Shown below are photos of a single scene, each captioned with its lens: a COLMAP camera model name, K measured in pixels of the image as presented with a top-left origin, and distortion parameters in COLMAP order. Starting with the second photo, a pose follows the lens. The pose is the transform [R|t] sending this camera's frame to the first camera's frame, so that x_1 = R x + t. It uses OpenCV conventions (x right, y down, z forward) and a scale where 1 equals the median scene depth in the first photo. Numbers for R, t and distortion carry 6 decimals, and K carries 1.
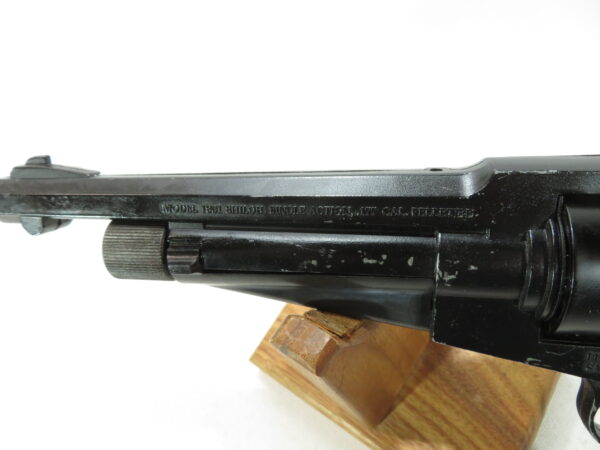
lens RADIAL K [[510.6, 0, 300.0], [0, 510.6, 225.0], [0, 0, 1]] dist [0.004162, 0.002220]
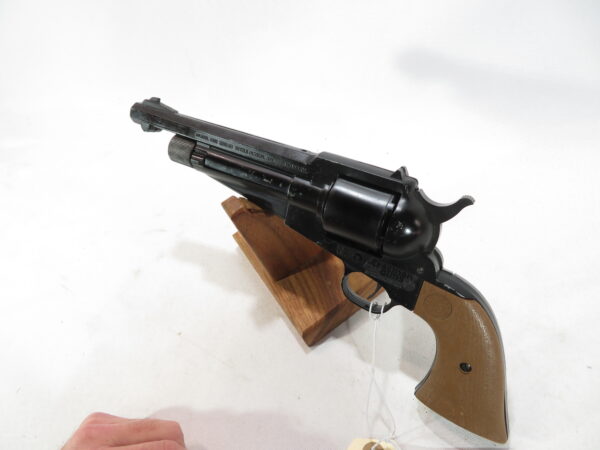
lens RADIAL K [[510.6, 0, 300.0], [0, 510.6, 225.0], [0, 0, 1]] dist [0.004162, 0.002220]
pose [[0.933694, 0.310059, -0.179107, 0.643358], [-0.301489, 0.950598, 0.073941, 0.037984], [0.193185, -0.015040, 0.981047, -1.062998]]
